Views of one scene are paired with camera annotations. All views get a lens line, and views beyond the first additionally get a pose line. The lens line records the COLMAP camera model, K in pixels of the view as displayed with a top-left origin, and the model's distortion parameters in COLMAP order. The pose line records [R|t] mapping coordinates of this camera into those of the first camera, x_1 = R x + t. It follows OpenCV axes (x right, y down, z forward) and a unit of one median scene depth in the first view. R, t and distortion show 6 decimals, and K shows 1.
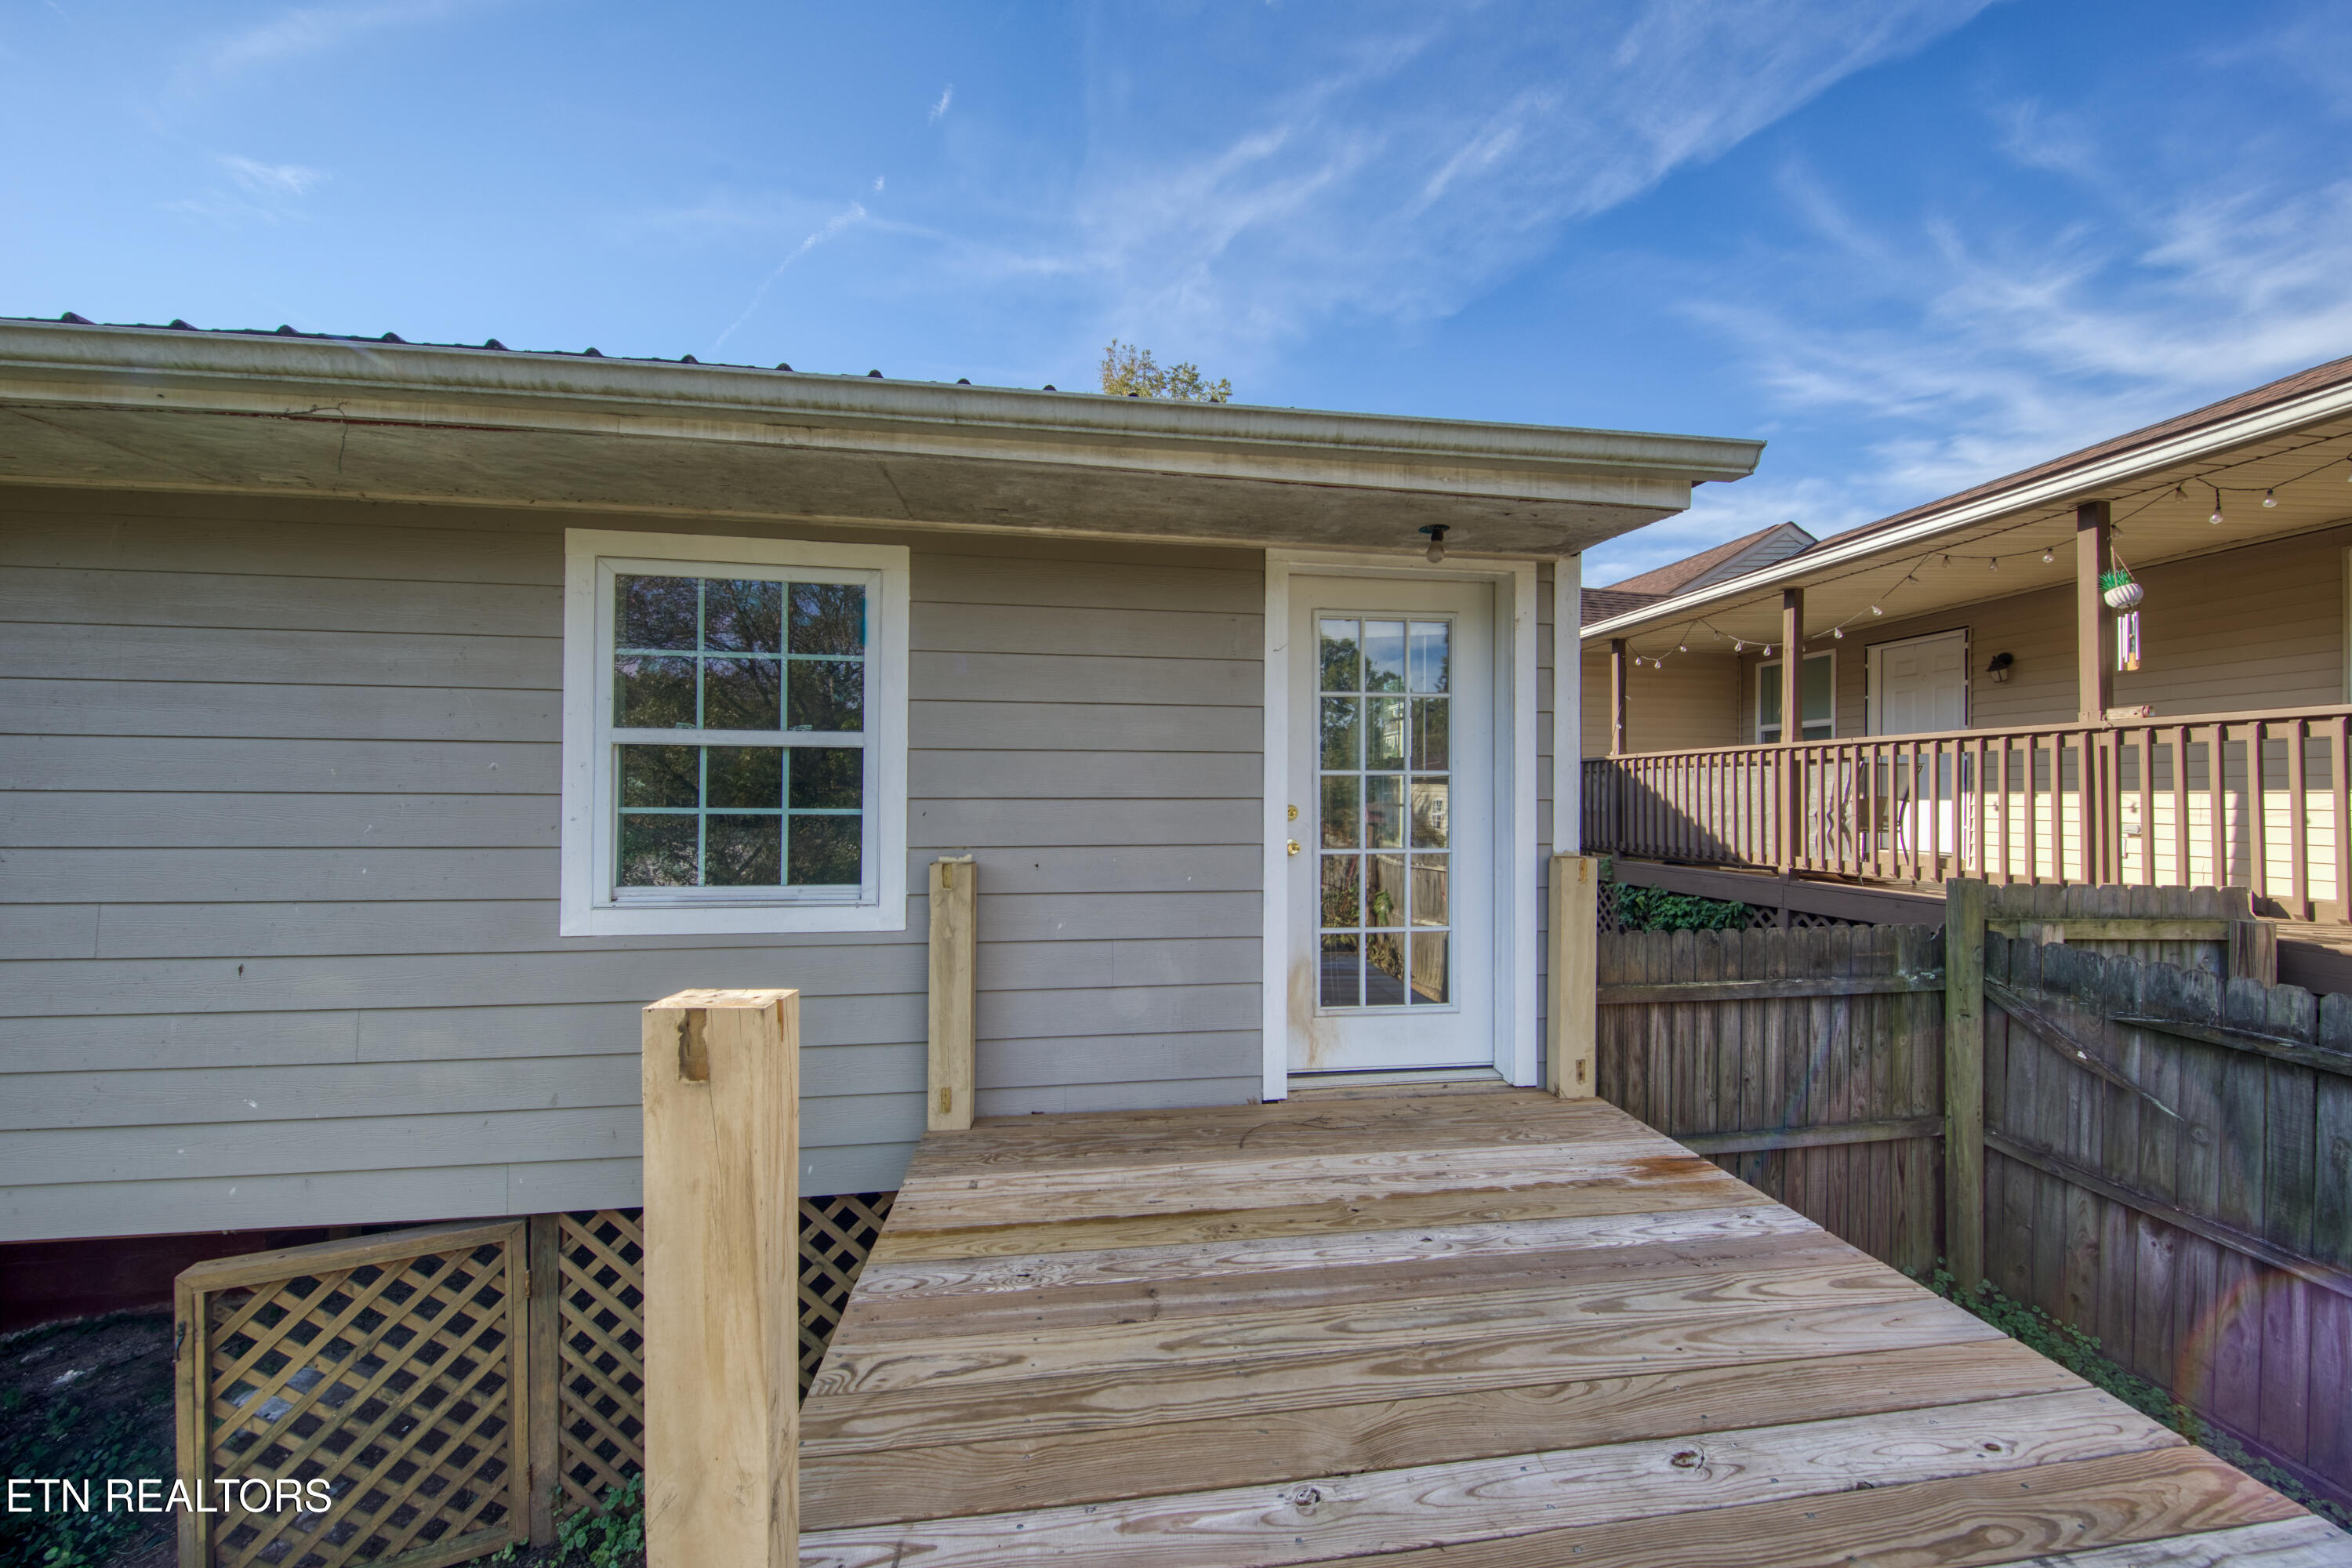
lens RADIAL K [[766.6, 0, 1176.0], [0, 766.6, 784.0], [0, 0, 1]] dist [-0.000538, -0.000088]
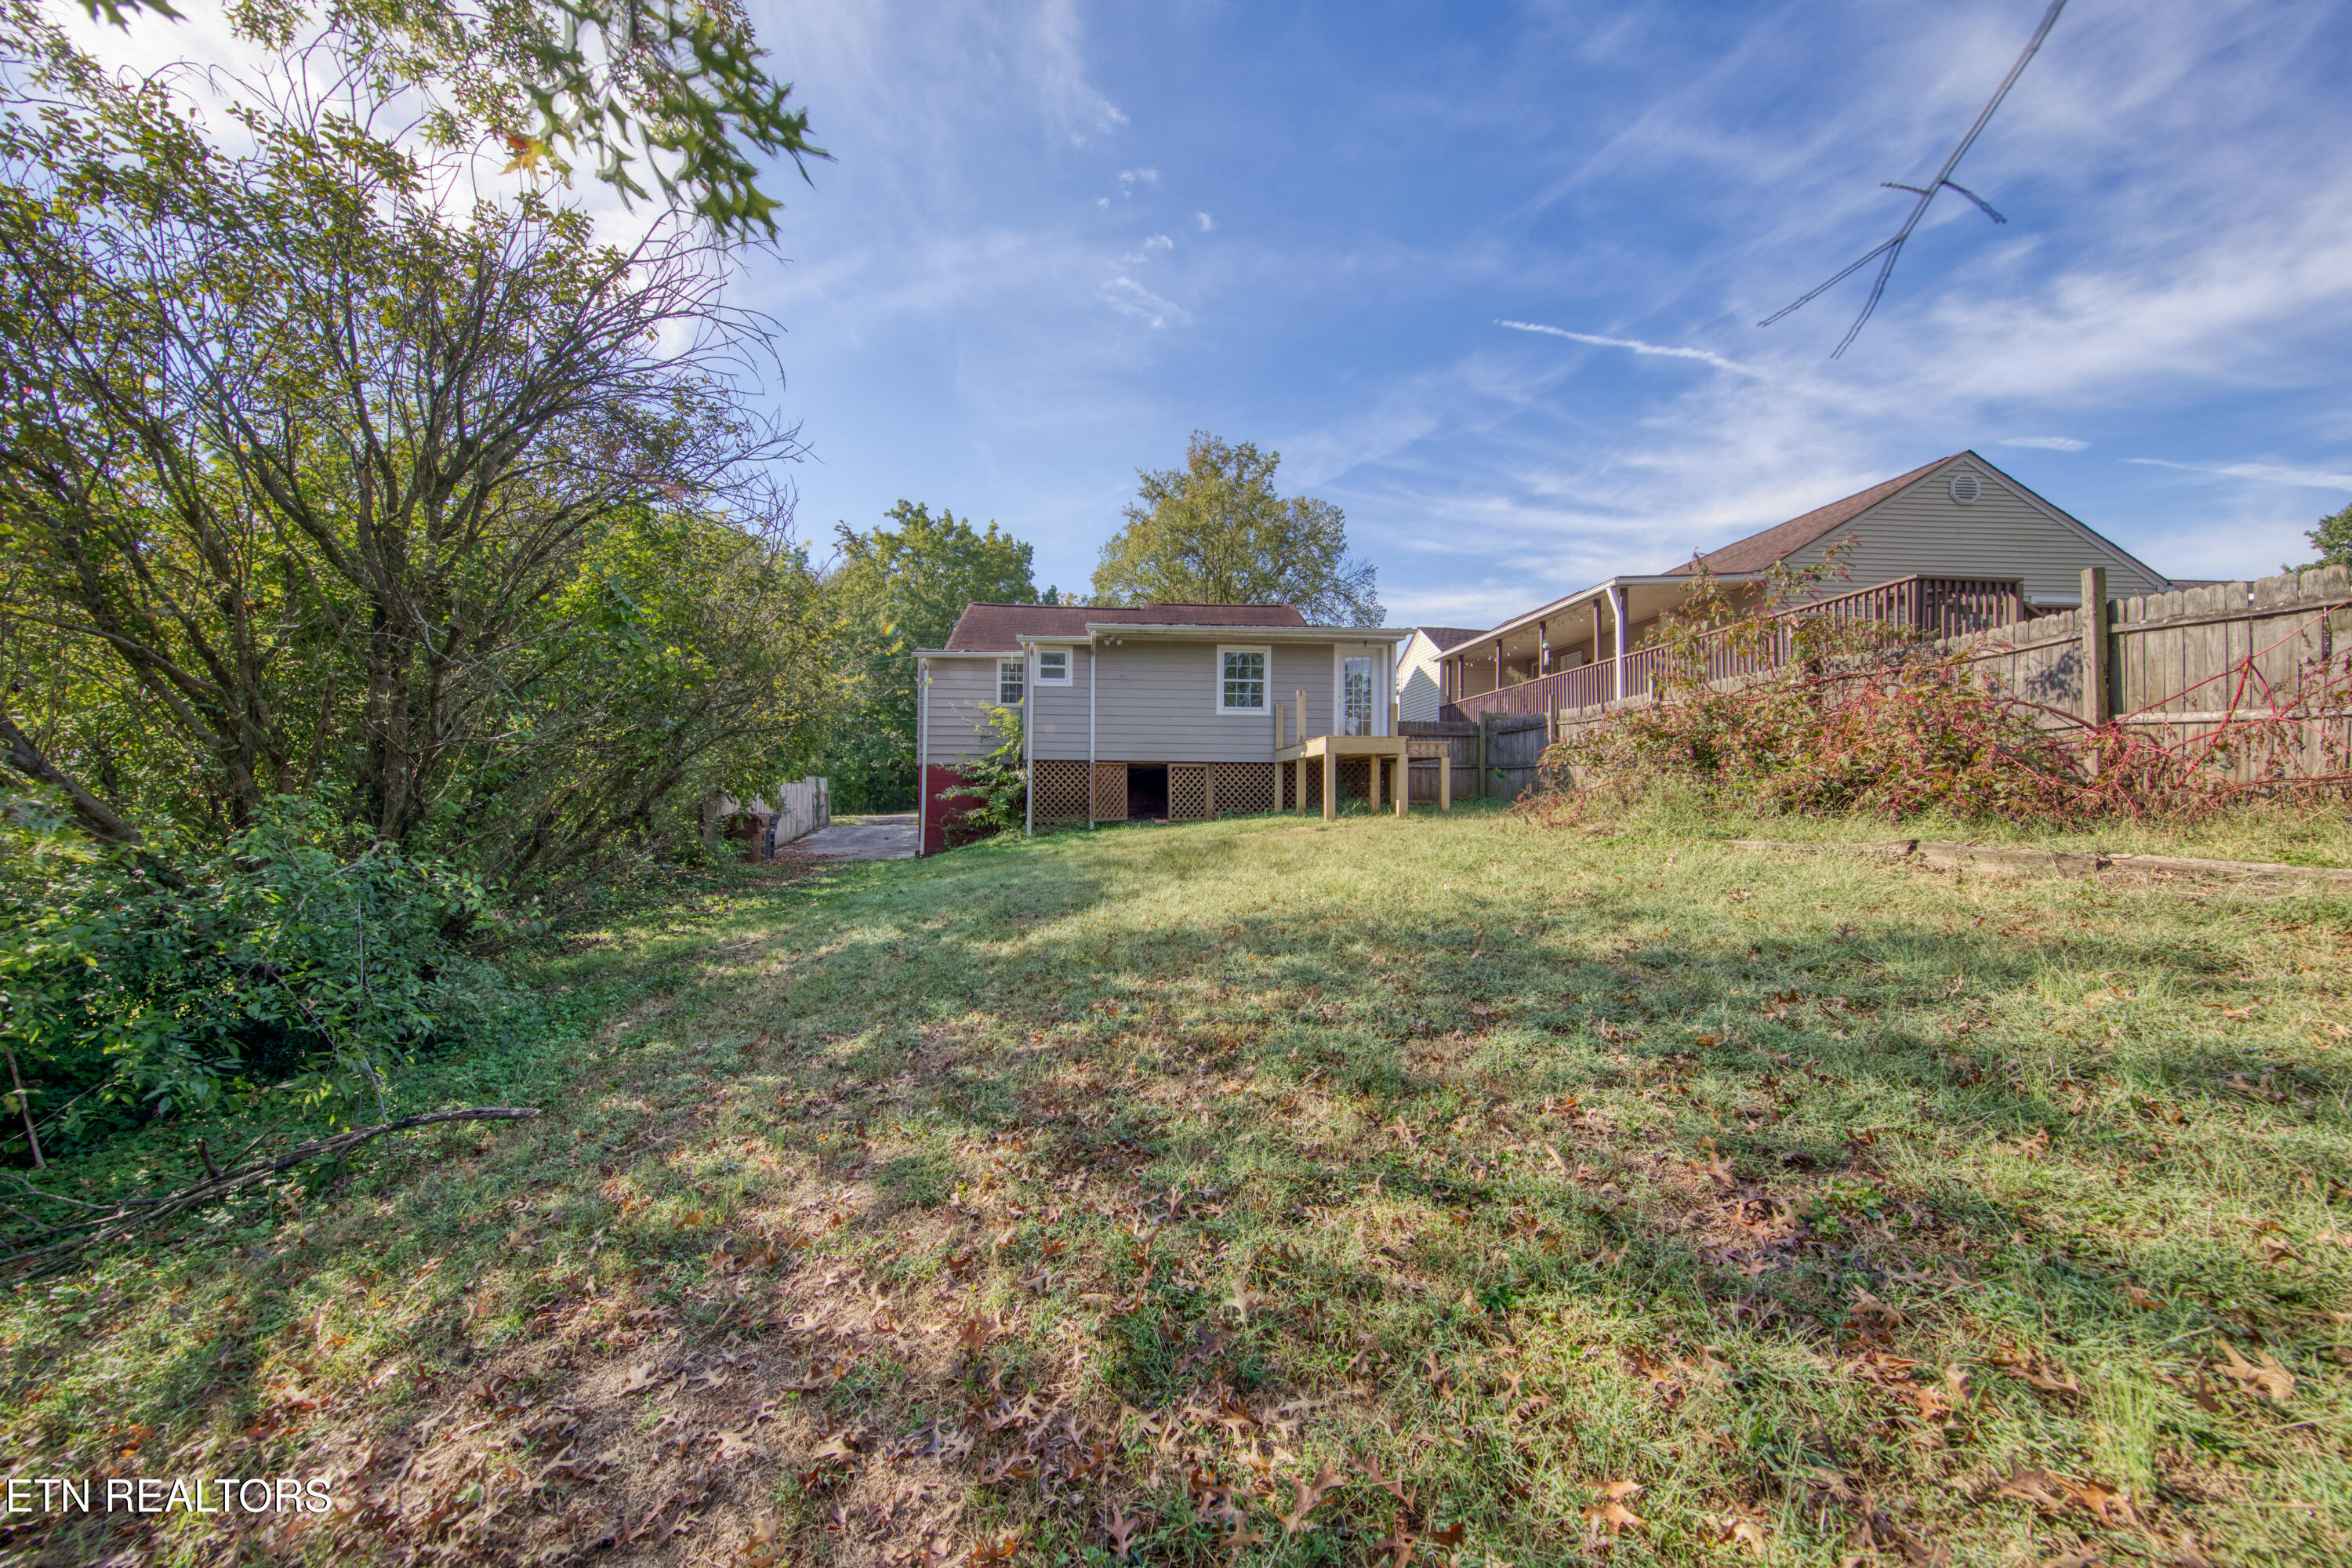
lens RADIAL K [[766.6, 0, 1176.0], [0, 766.6, 784.0], [0, 0, 1]] dist [-0.000538, -0.000088]
pose [[0.999248, -0.004304, -0.038547, -0.832284], [0.004162, 0.999984, -0.003767, 0.712442], [0.038562, 0.003604, 0.999250, -4.593067]]
